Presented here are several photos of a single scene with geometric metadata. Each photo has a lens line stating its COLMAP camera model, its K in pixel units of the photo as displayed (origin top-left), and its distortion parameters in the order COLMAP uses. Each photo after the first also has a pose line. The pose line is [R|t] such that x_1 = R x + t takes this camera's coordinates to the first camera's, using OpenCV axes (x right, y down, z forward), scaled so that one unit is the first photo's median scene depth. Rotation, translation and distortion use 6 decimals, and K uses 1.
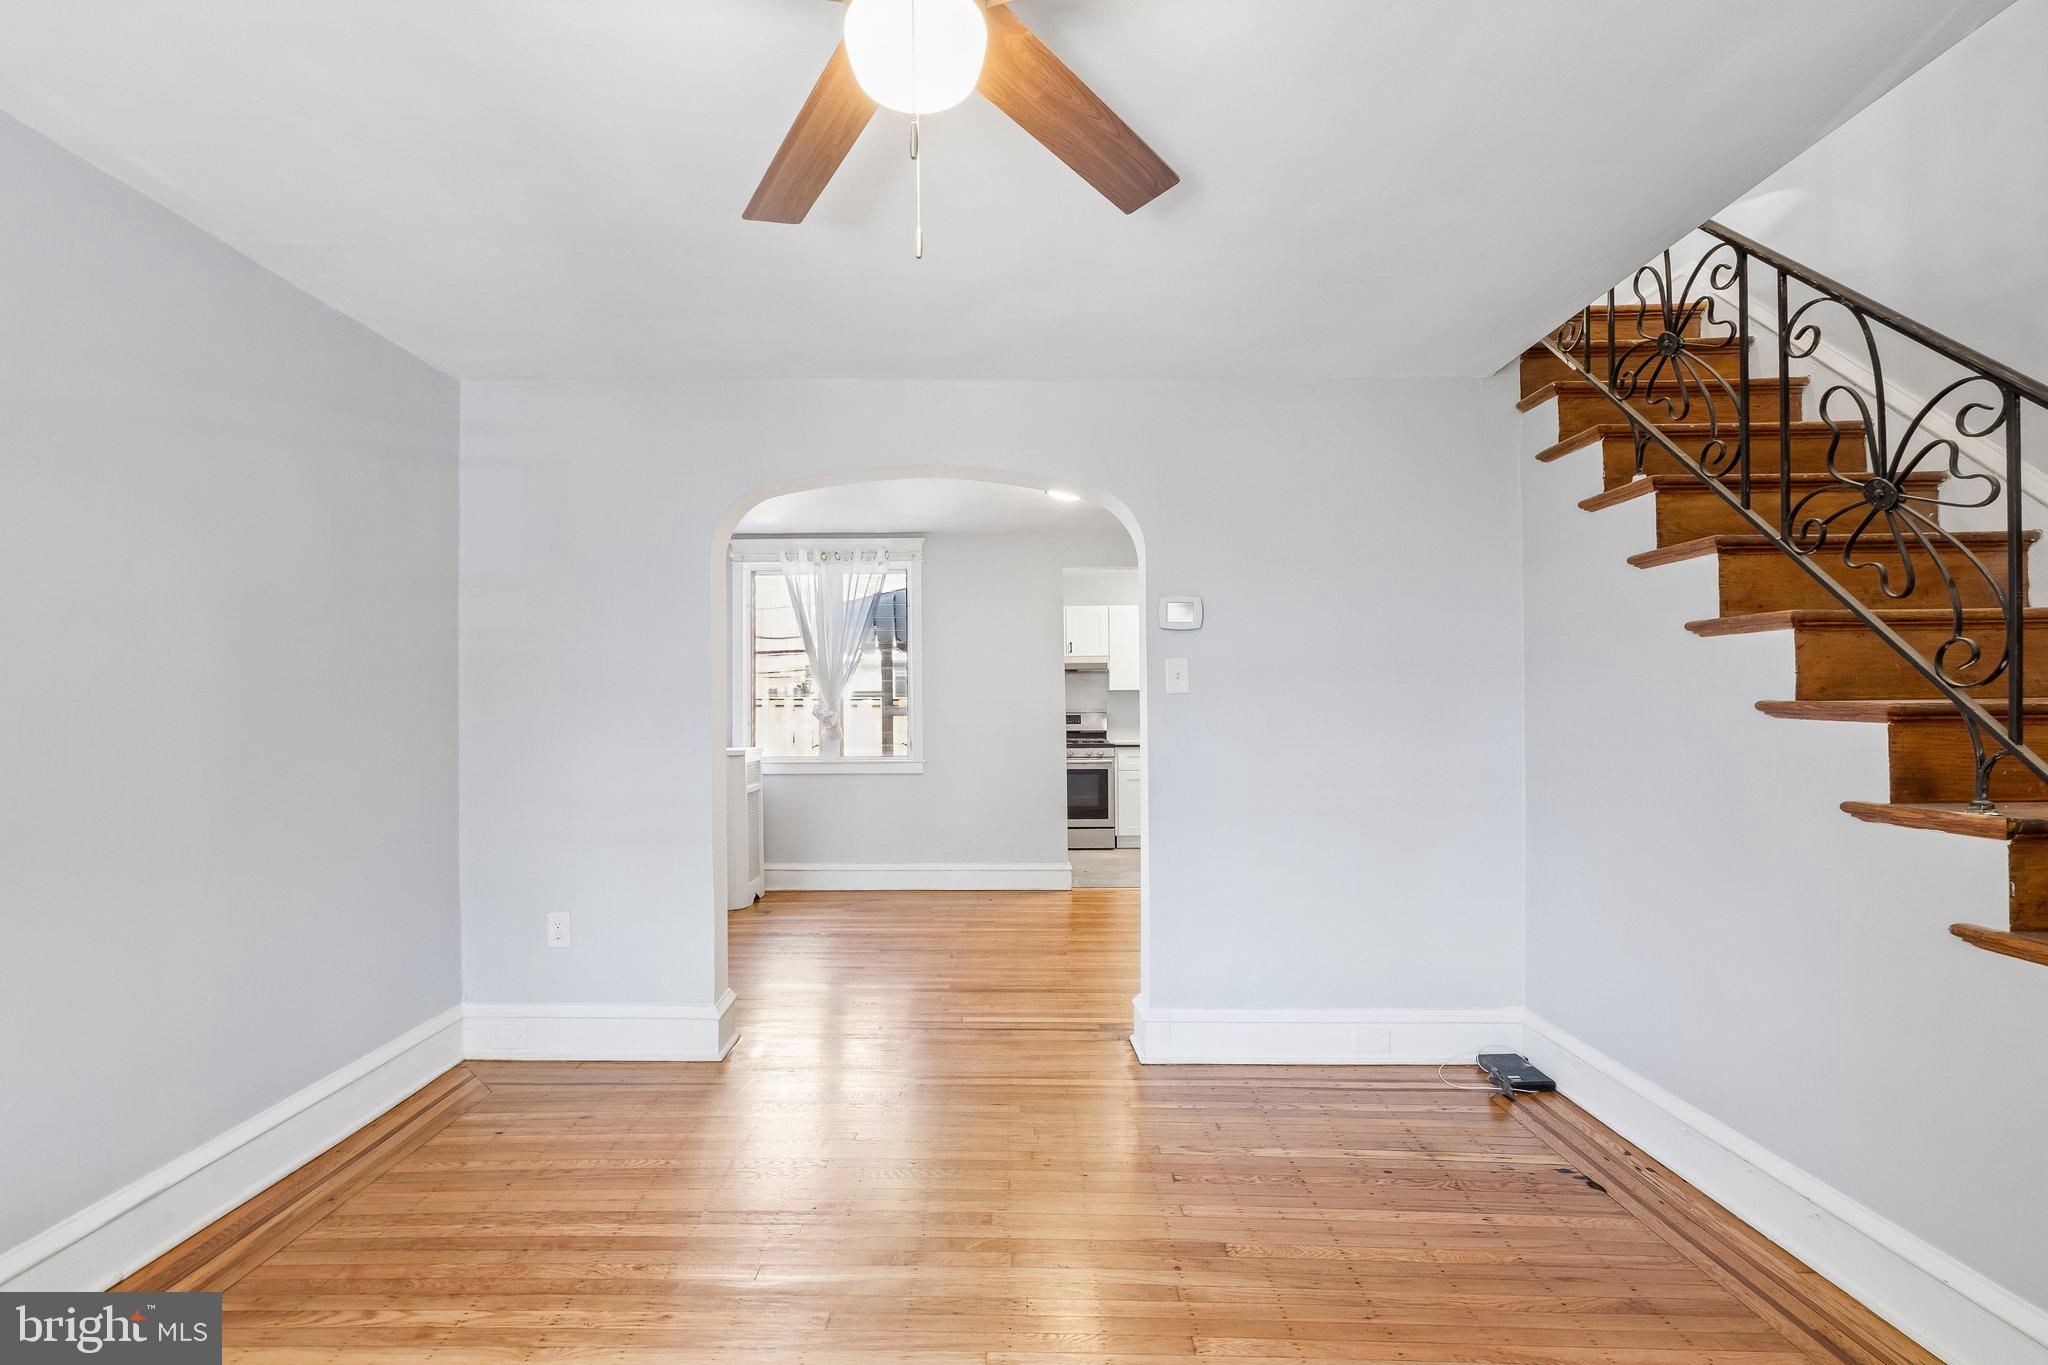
lens RADIAL K [[902.4, 0, 1006.9], [0, 902.4, 710.5], [0, 0, 1]] dist [-0.001269, -0.000980]
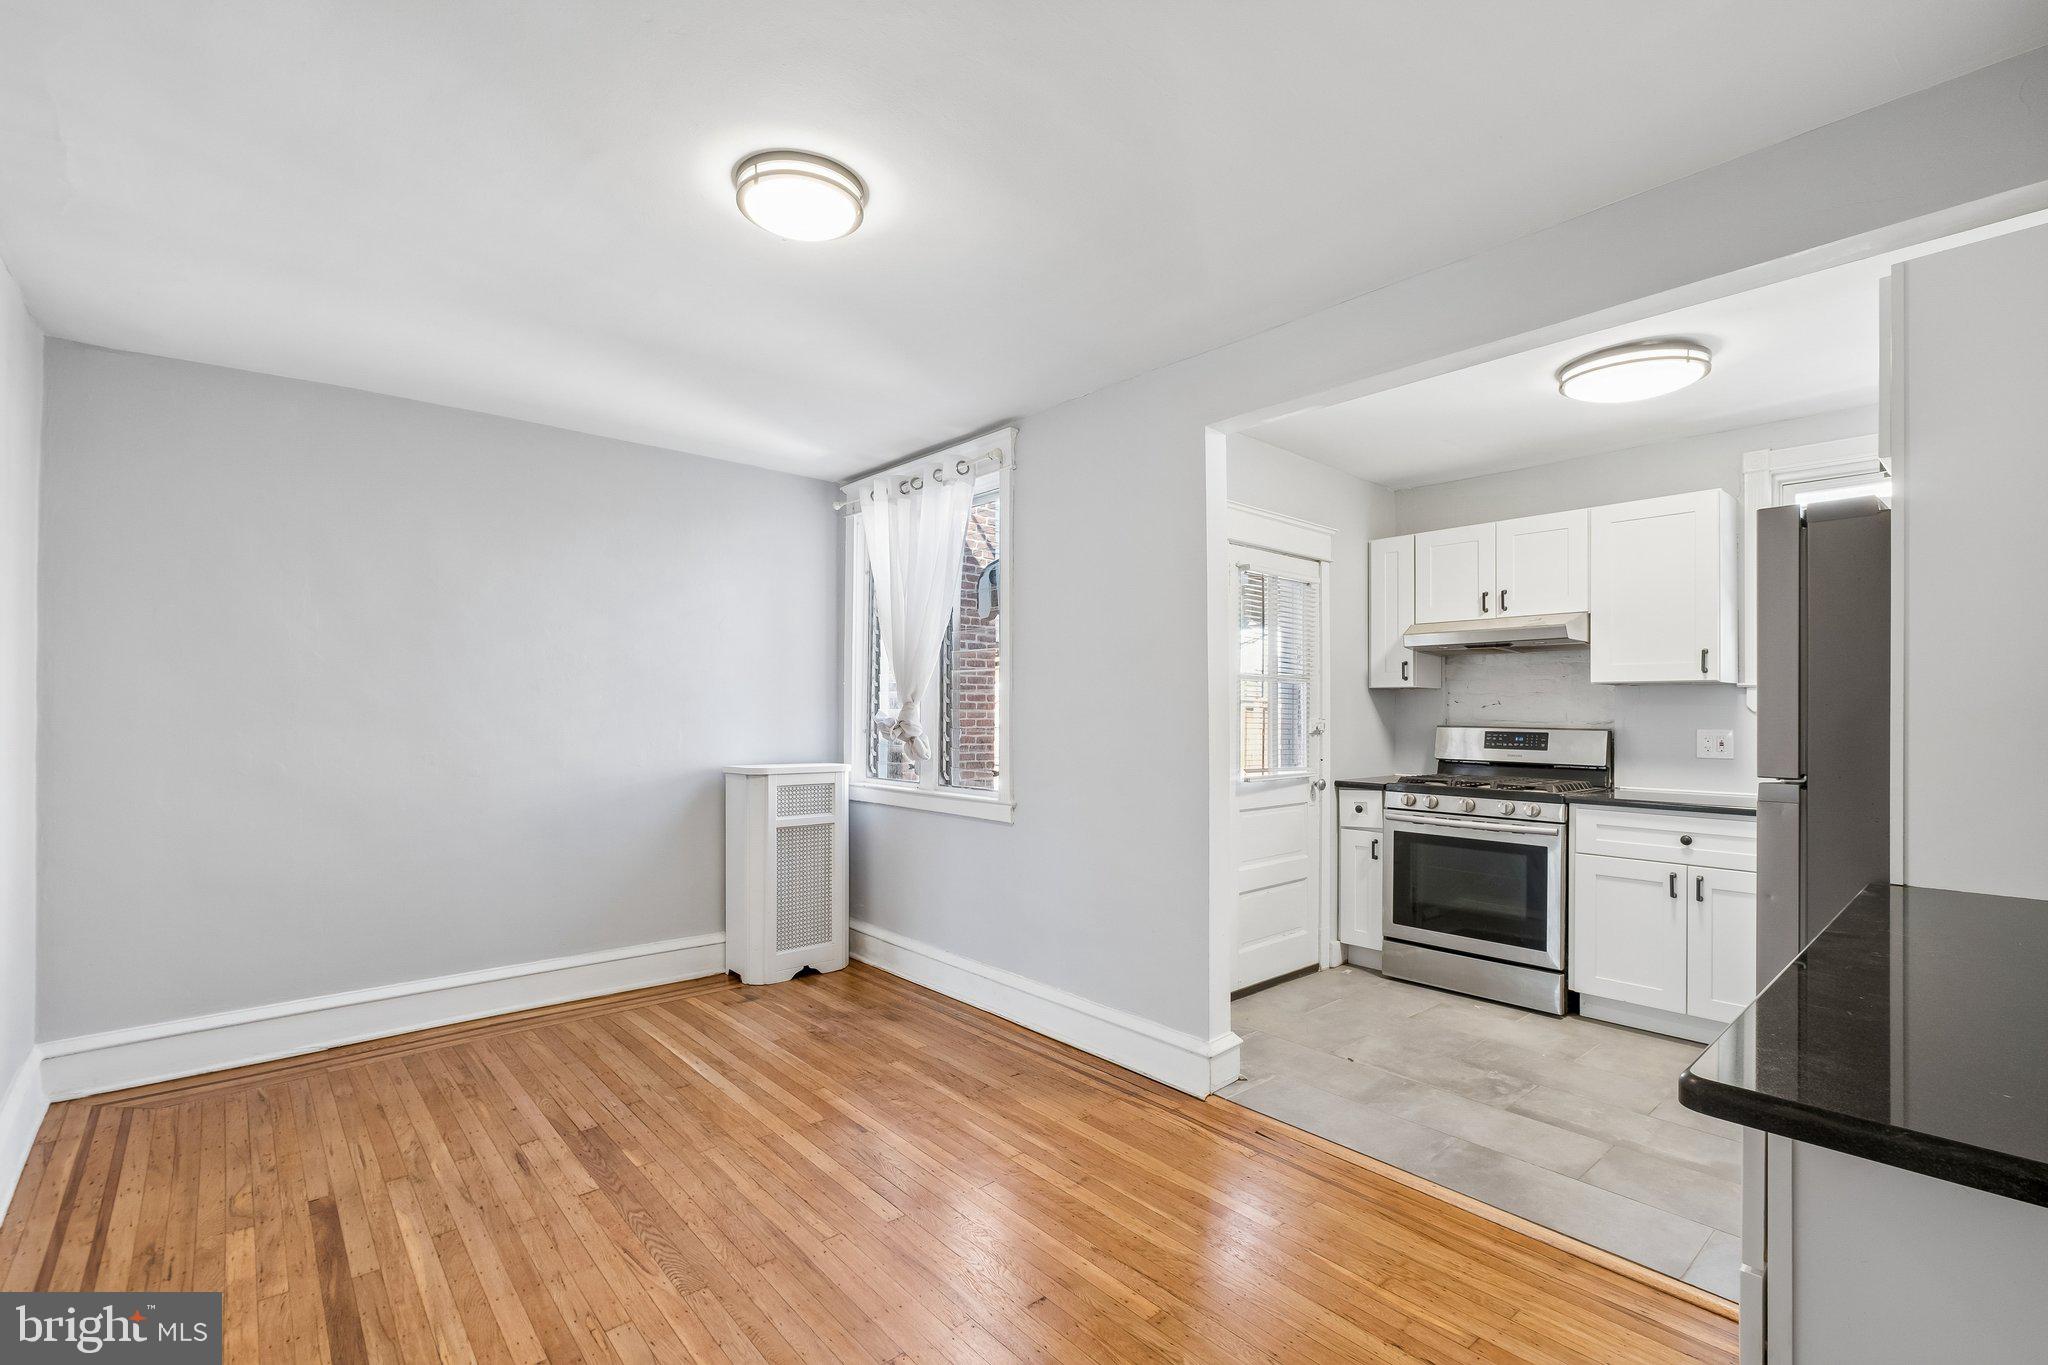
lens RADIAL K [[902.4, 0, 1021.8], [0, 902.4, 707.6], [0, 0, 1]] dist [-0.001269, -0.000980]
pose [[0.667587, 0.004267, -0.744519, 0.773043], [-0.010906, 0.999932, -0.004049, -0.009248], [0.744452, 0.010823, 0.667589, 1.320991]]
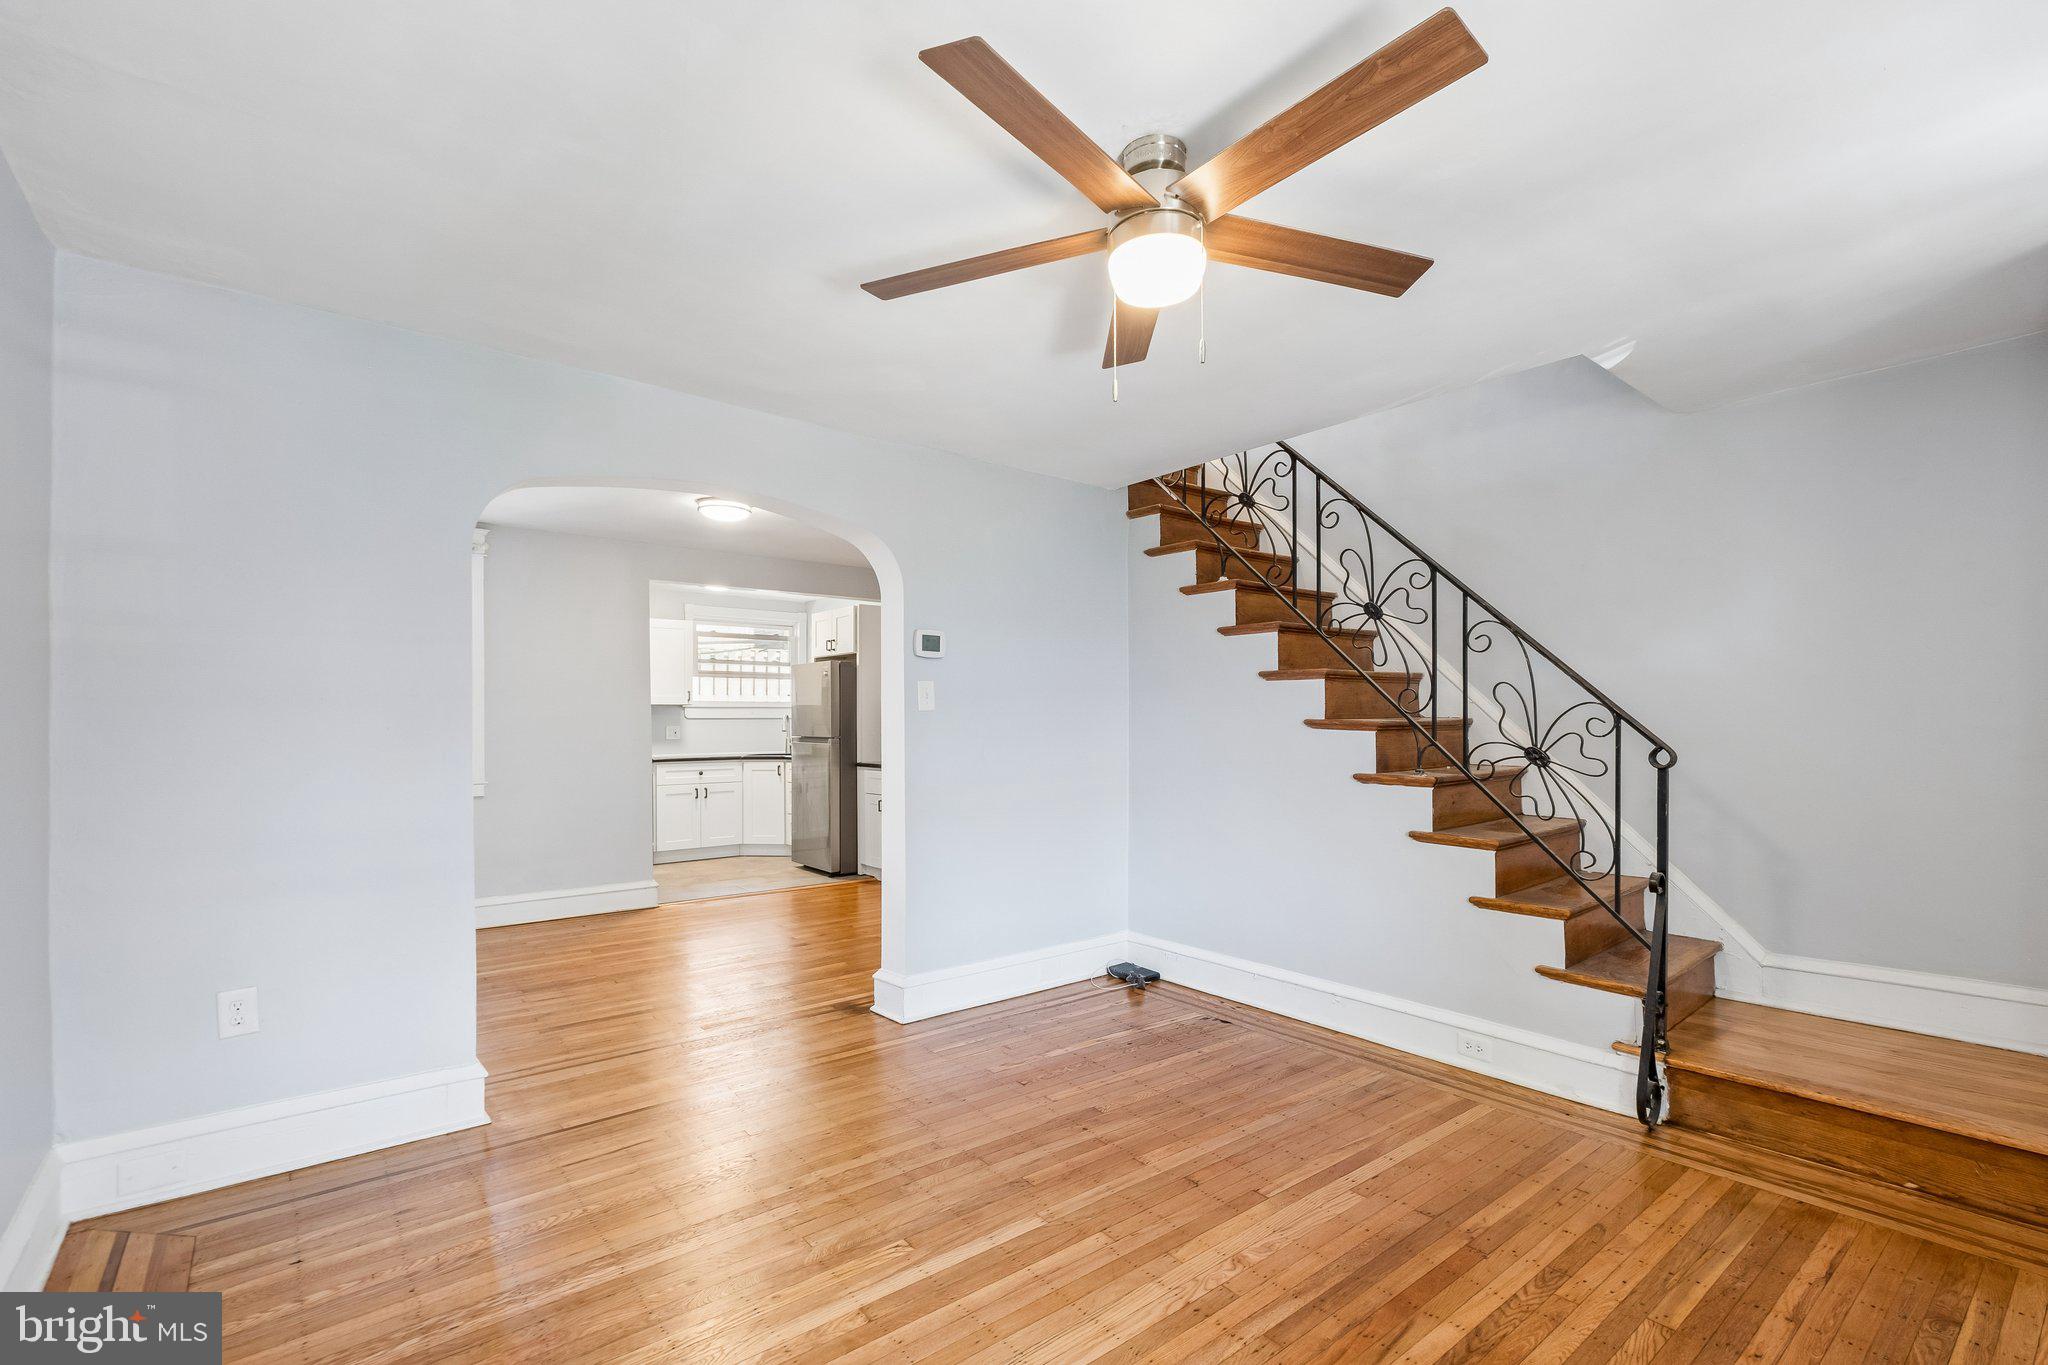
lens RADIAL K [[902.4, 0, 1006.2], [0, 902.4, 721.1], [0, 0, 1]] dist [-0.001269, -0.000980]
pose [[0.778514, 0.001713, 0.627625, -0.543886], [-0.000215, 0.999997, -0.002462, -0.001417], [-0.627627, 0.001782, 0.778512, -0.000918]]
